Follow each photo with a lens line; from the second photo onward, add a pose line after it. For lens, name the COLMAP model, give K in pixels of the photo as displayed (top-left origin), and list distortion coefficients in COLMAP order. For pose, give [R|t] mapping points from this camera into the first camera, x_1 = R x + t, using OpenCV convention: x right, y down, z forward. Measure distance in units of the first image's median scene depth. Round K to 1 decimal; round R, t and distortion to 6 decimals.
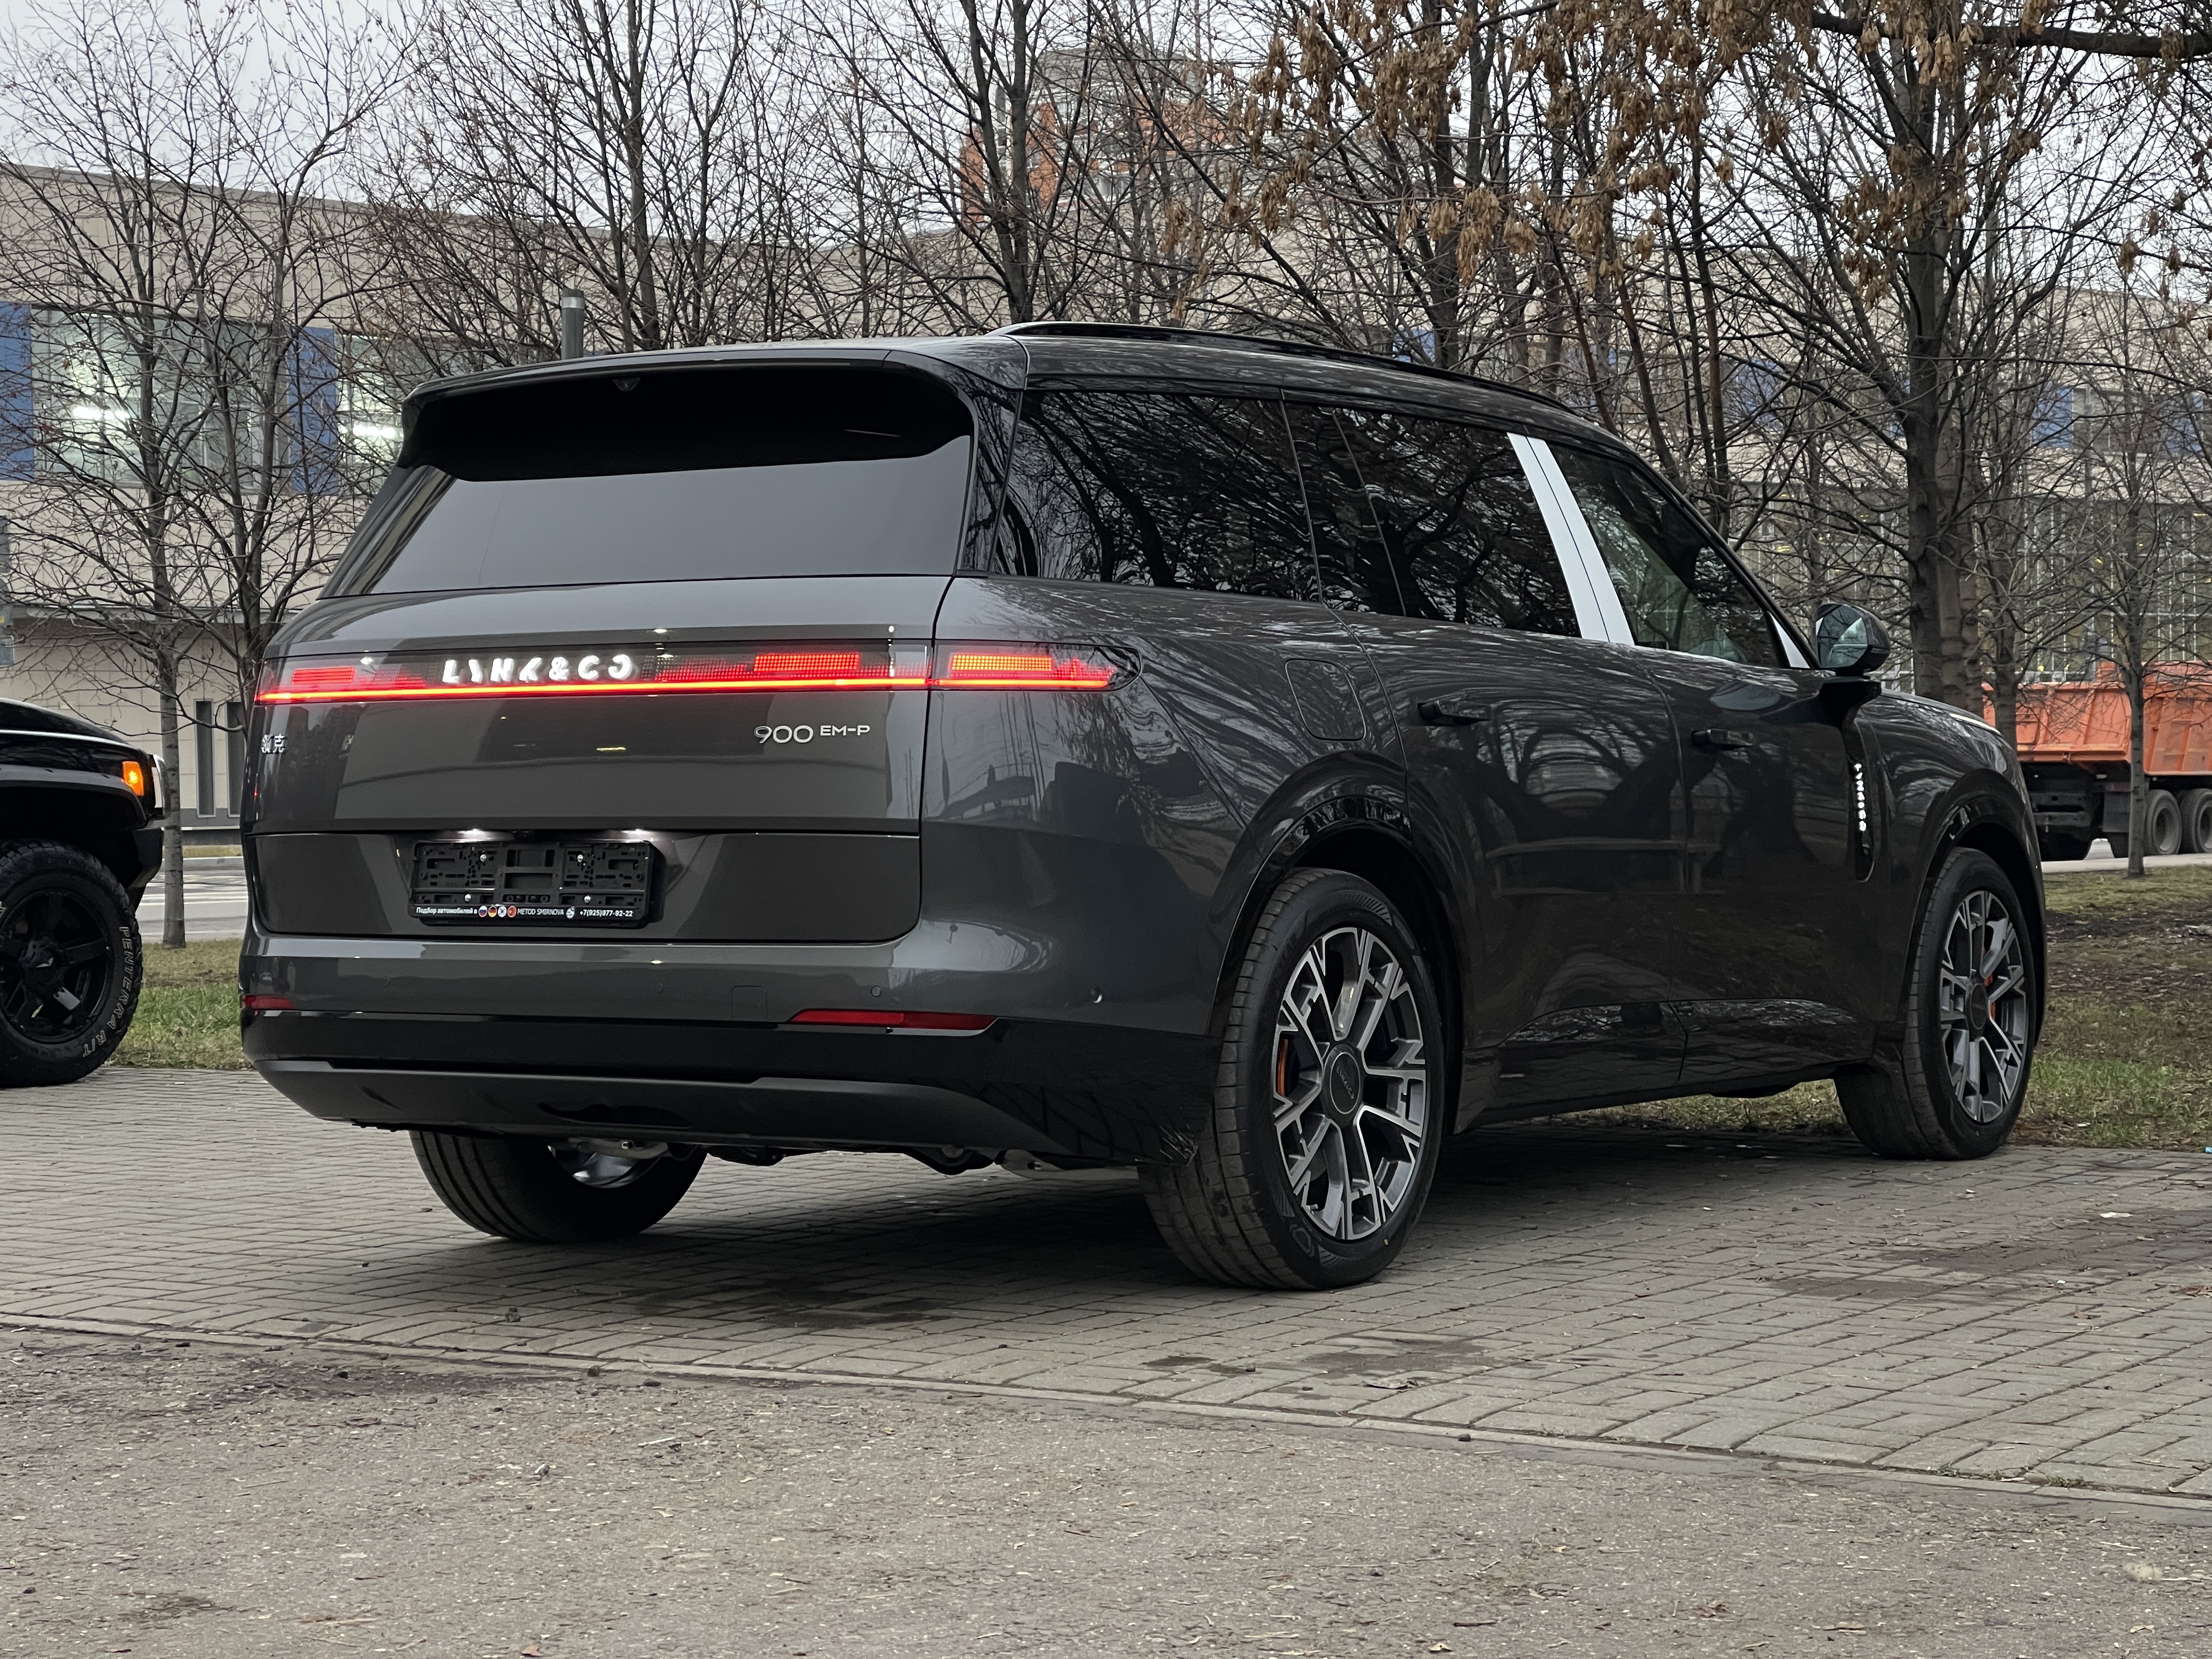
lens RADIAL K [[4499.4, 0, 1097.0], [0, 4499.4, 833.2], [0, 0, 1]] dist [-0.117217, 0.000000]
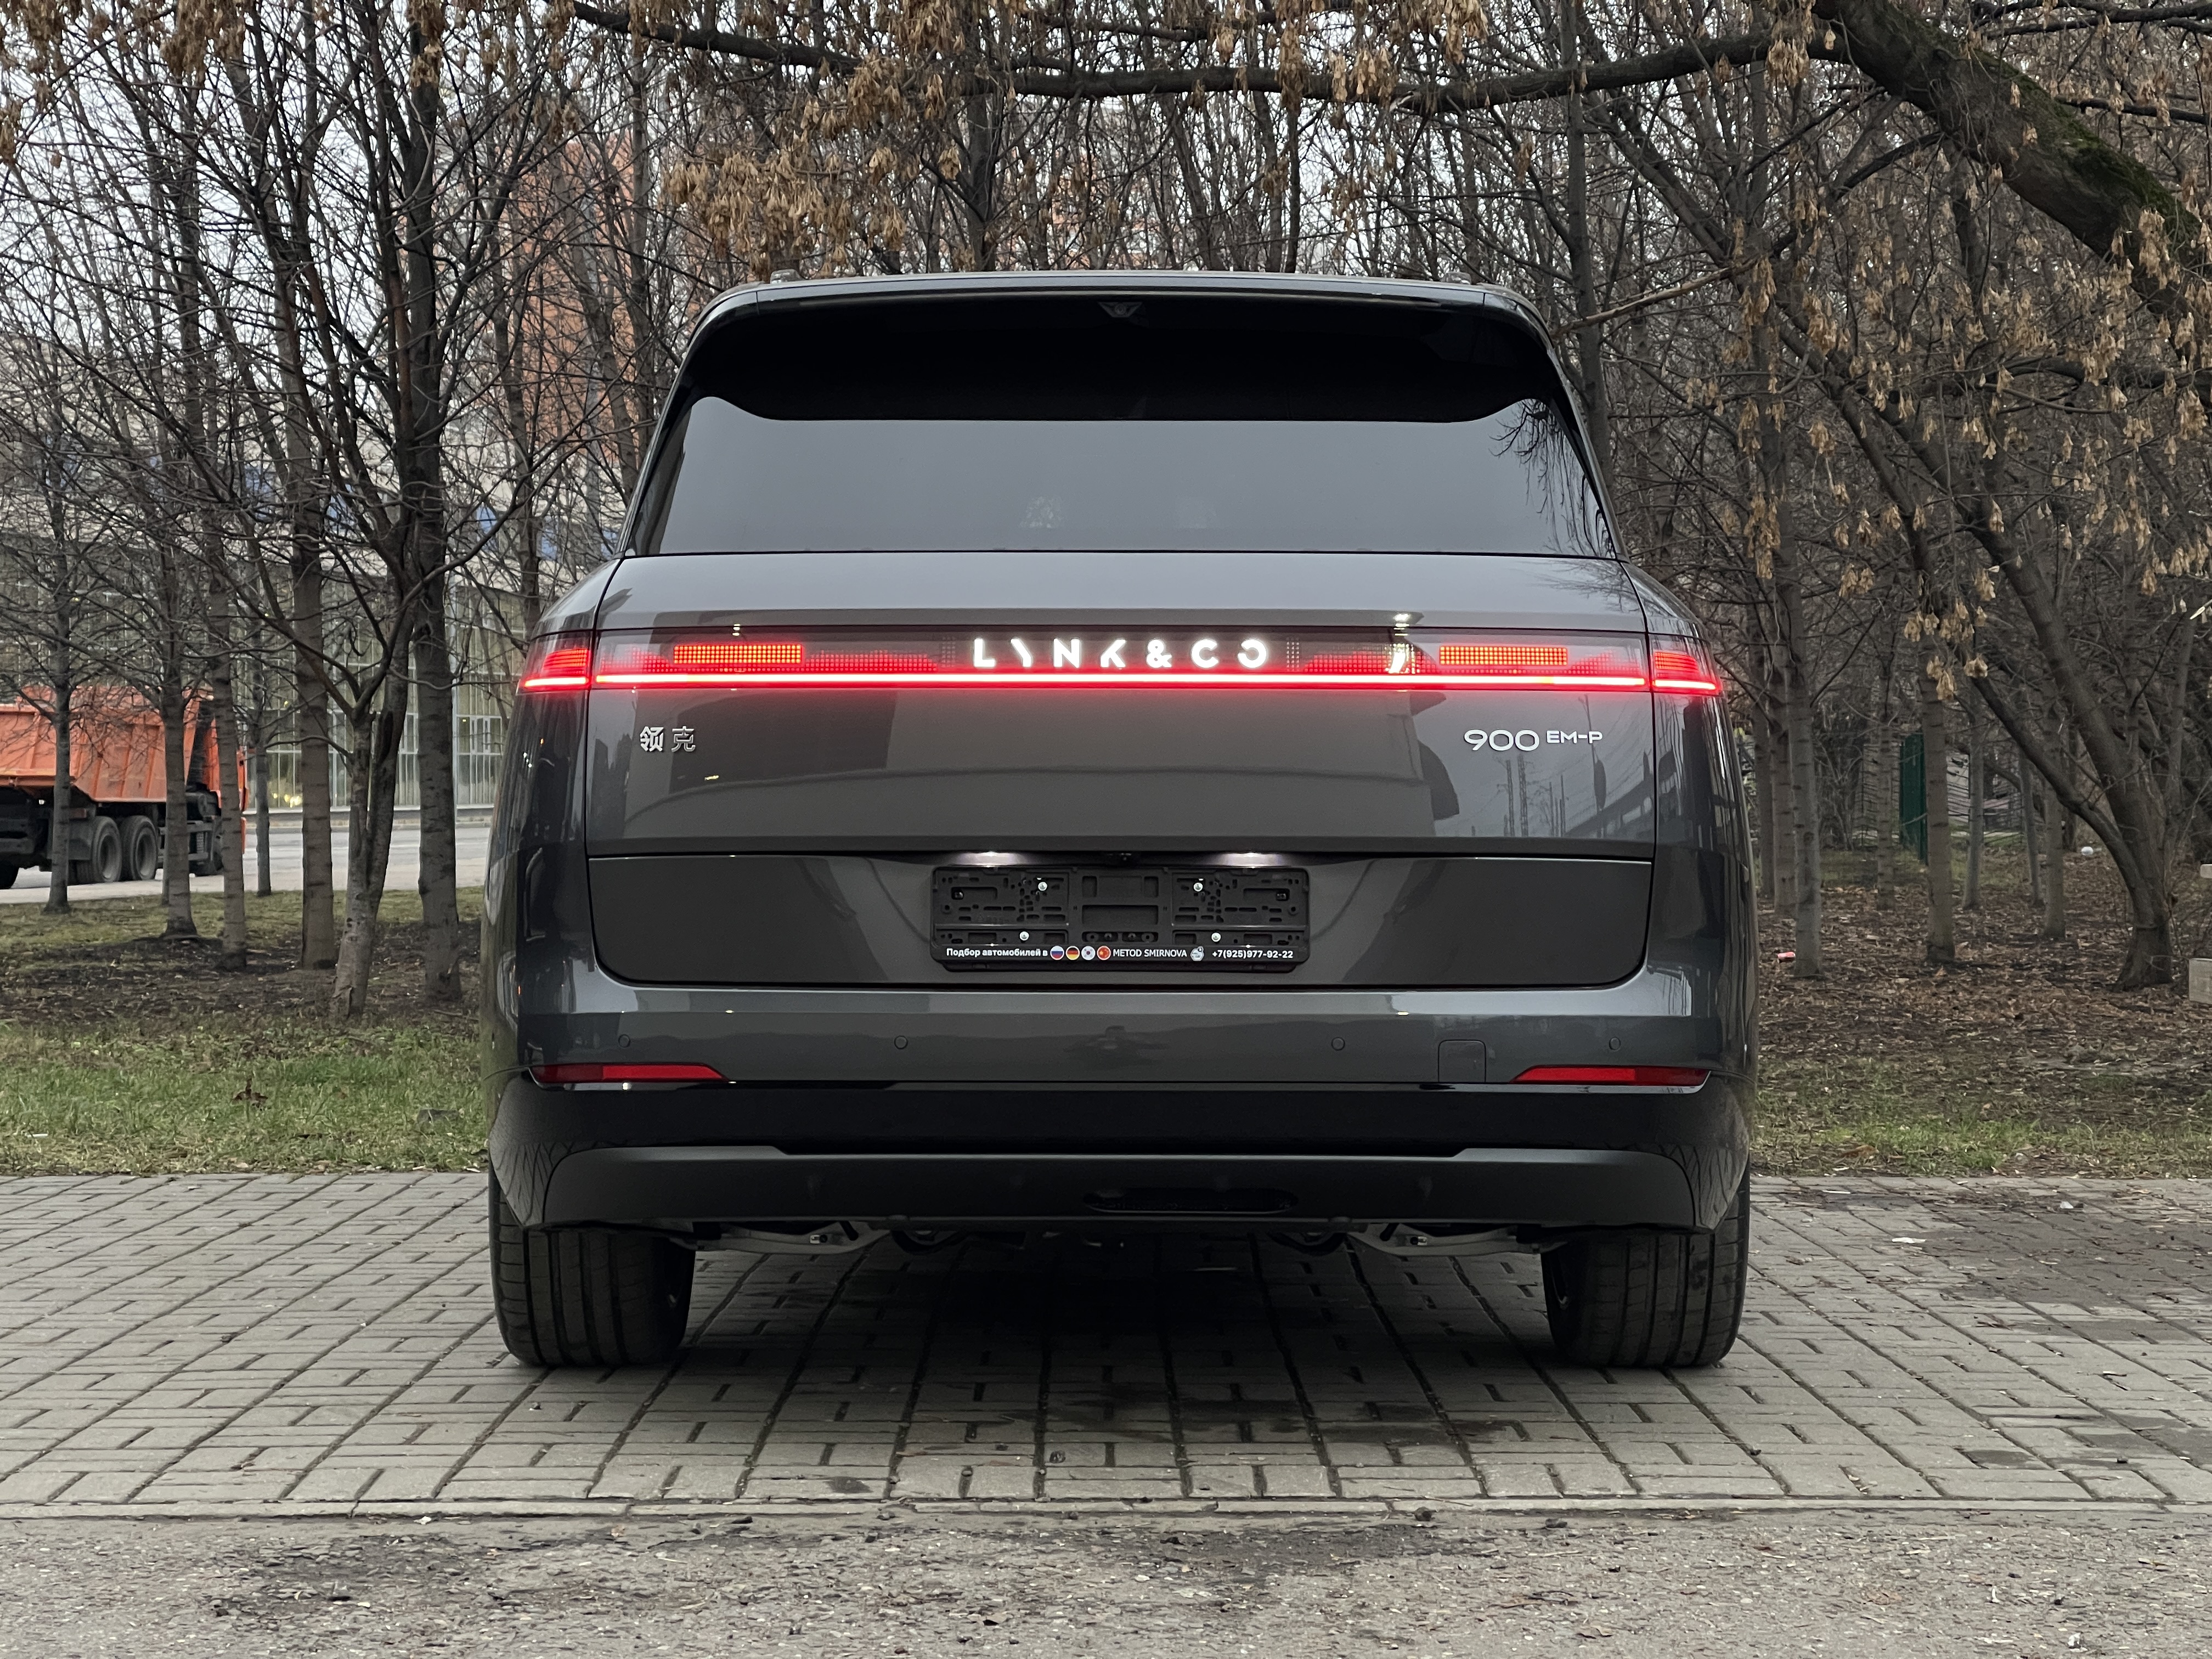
lens RADIAL K [[4499.4, 0, 1105.1], [0, 4499.4, 832.3], [0, 0, 1]] dist [-0.117217, 0.000000]
pose [[0.849354, 0.007349, 0.527772, -0.536843], [-0.003949, 0.999964, -0.007570, 0.001817], [-0.527809, 0.004345, 0.849352, 0.301707]]
